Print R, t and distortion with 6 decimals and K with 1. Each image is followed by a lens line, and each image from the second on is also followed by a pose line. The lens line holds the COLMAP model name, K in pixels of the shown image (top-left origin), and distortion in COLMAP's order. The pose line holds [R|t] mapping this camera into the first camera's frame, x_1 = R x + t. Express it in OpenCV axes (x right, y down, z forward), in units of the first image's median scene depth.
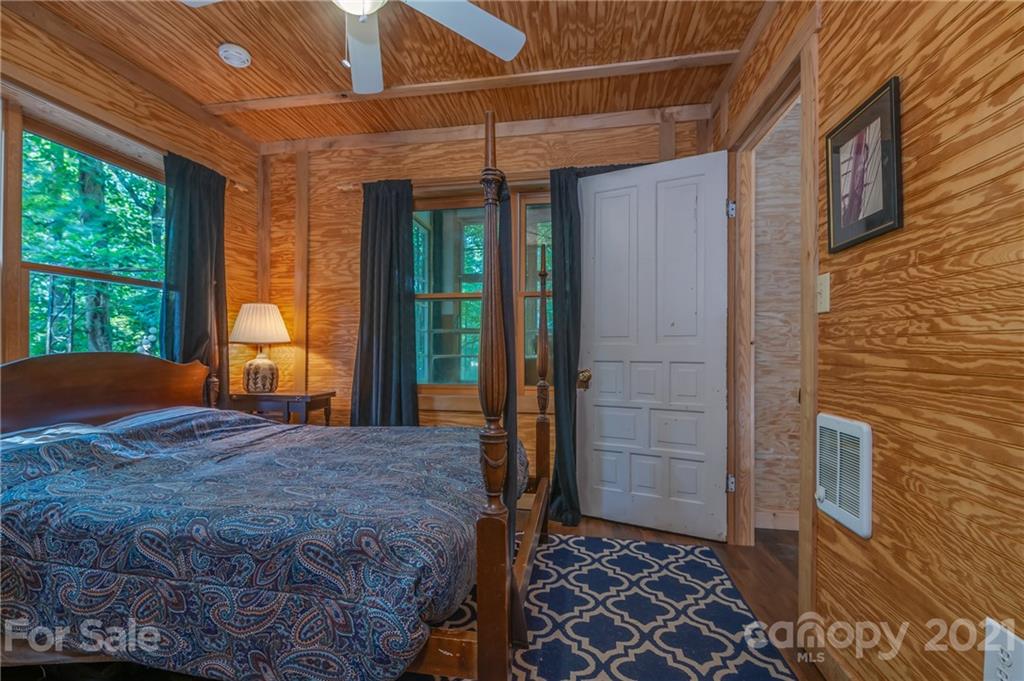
lens RADIAL K [[439.7, 0, 518.8], [0, 439.7, 353.3], [0, 0, 1]] dist [0.015251, -0.010785]
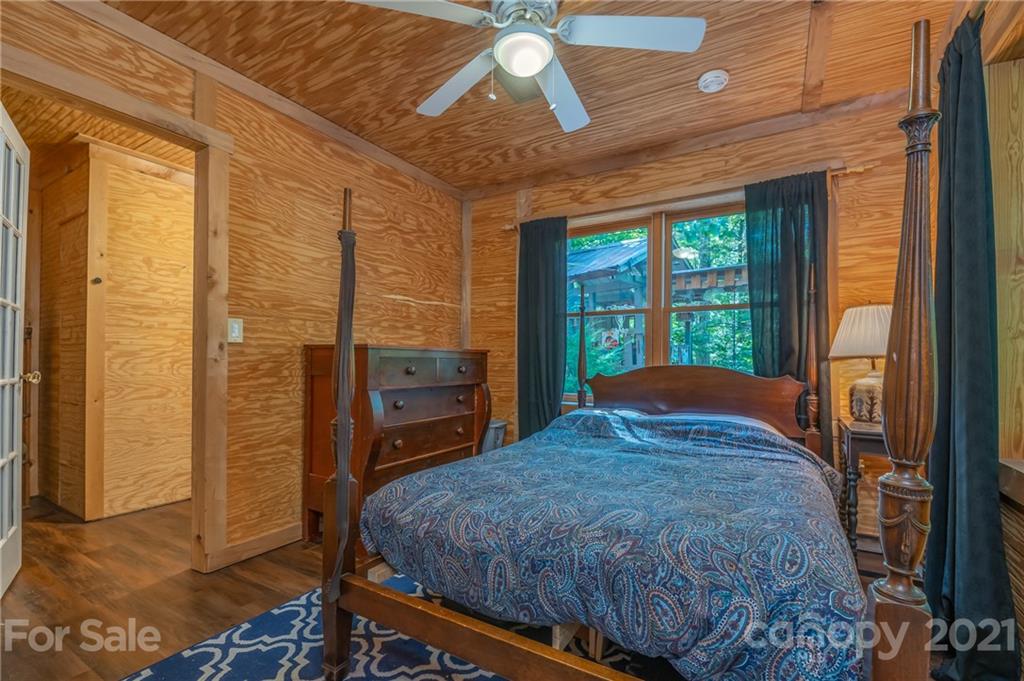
lens RADIAL K [[439.7, 0, 518.8], [0, 439.7, 353.3], [0, 0, 1]] dist [0.015251, -0.010785]
pose [[-0.393819, -0.017221, -0.919027, 0.445730], [-0.016944, 0.999791, -0.011474, -0.012360], [0.919032, 0.011053, -0.394029, 0.922195]]
